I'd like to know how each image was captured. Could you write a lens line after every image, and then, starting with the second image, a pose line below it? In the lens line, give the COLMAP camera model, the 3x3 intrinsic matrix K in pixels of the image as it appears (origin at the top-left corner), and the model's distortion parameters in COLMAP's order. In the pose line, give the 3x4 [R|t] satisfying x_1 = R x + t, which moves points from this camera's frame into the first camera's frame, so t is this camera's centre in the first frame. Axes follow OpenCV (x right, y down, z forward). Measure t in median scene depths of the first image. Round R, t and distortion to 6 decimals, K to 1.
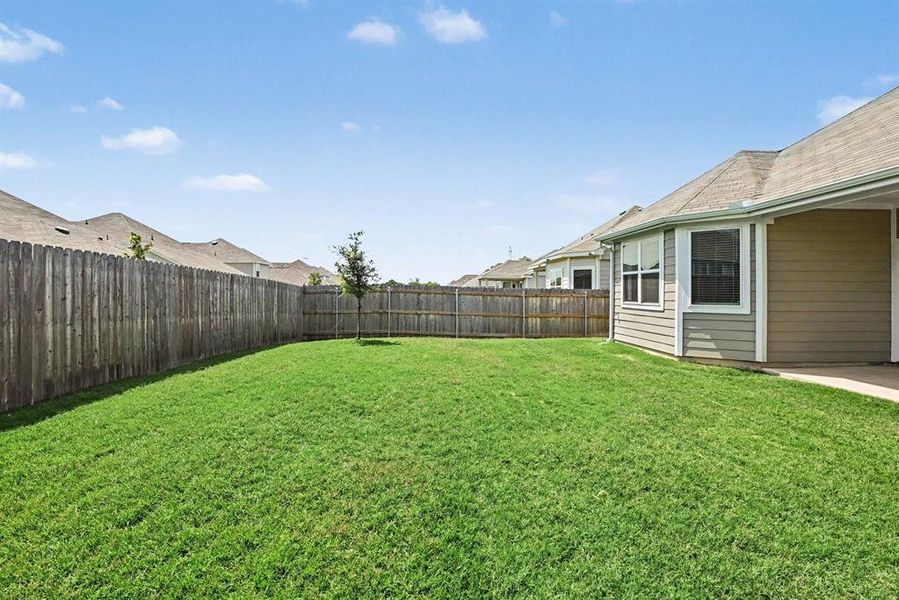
lens RADIAL K [[416.7, 0, 448.1], [0, 416.7, 280.5], [0, 0, 1]] dist [-0.004280, -0.002046]
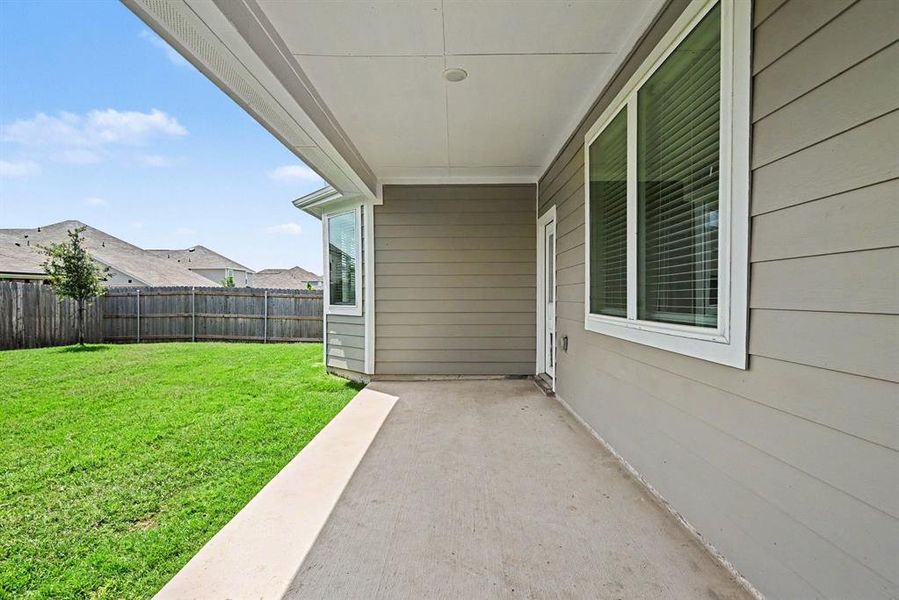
lens RADIAL K [[416.7, 0, 443.8], [0, 416.7, 302.4], [0, 0, 1]] dist [-0.004280, -0.002046]
pose [[0.997326, -0.003337, -0.073007, 0.722046], [0.006229, 0.999203, 0.039425, 0.017211], [0.072817, -0.039774, 0.996552, 0.142369]]
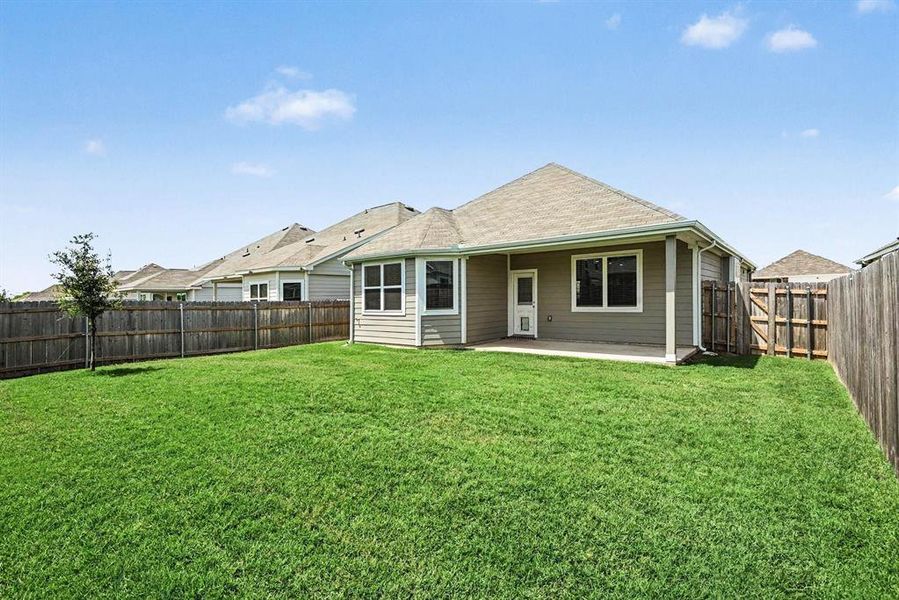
lens RADIAL K [[416.7, 0, 440.6], [0, 416.7, 295.1], [0, 0, 1]] dist [-0.004280, -0.002046]
pose [[0.675288, -0.011754, 0.737461, -0.390797], [0.003345, 0.999912, 0.012874, -0.011773], [-0.737547, -0.006226, 0.675268, -0.032796]]
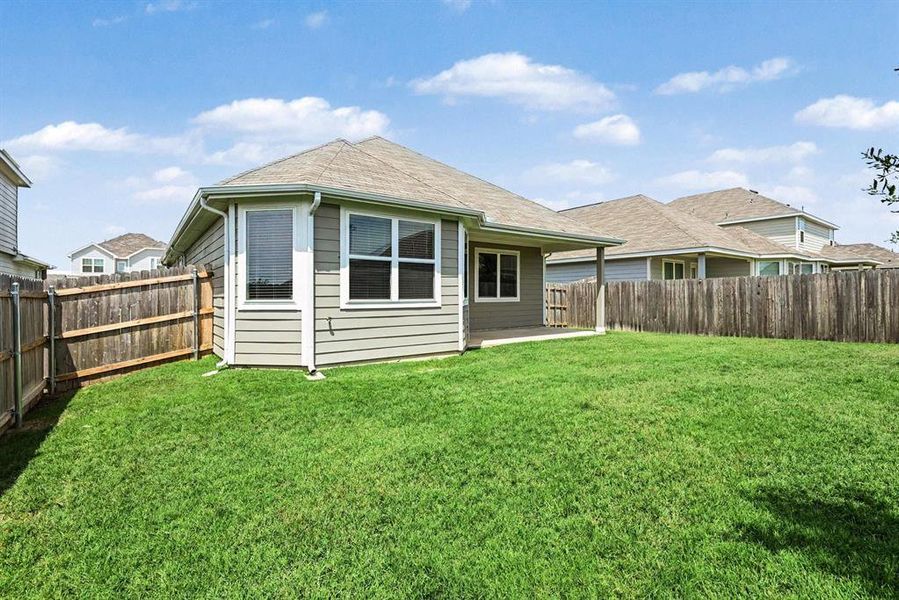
lens RADIAL K [[416.7, 0, 450.2], [0, 416.7, 292.8], [0, 0, 1]] dist [-0.004280, -0.002046]
pose [[-0.556194, 0.002131, 0.831050, -0.223331], [-0.021281, 0.999632, -0.016805, 0.050924], [-0.830780, -0.027032, -0.555944, 1.328418]]
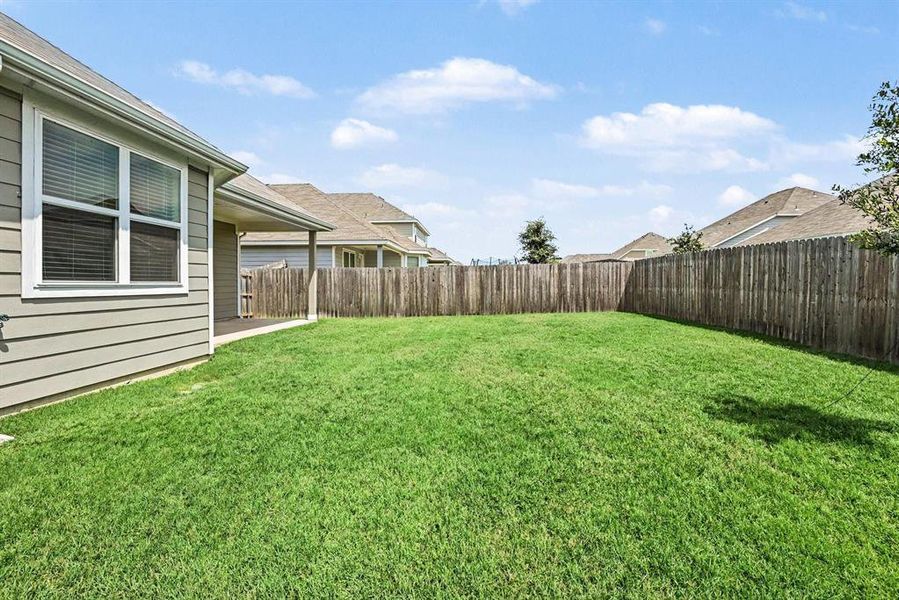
lens RADIAL K [[416.7, 0, 446.0], [0, 416.7, 286.1], [0, 0, 1]] dist [-0.004280, -0.002046]
pose [[-0.993375, -0.003160, 0.114873, 0.055414], [-0.005661, 0.999754, -0.021454, 0.064962], [-0.114777, -0.021962, -0.993149, 1.403036]]
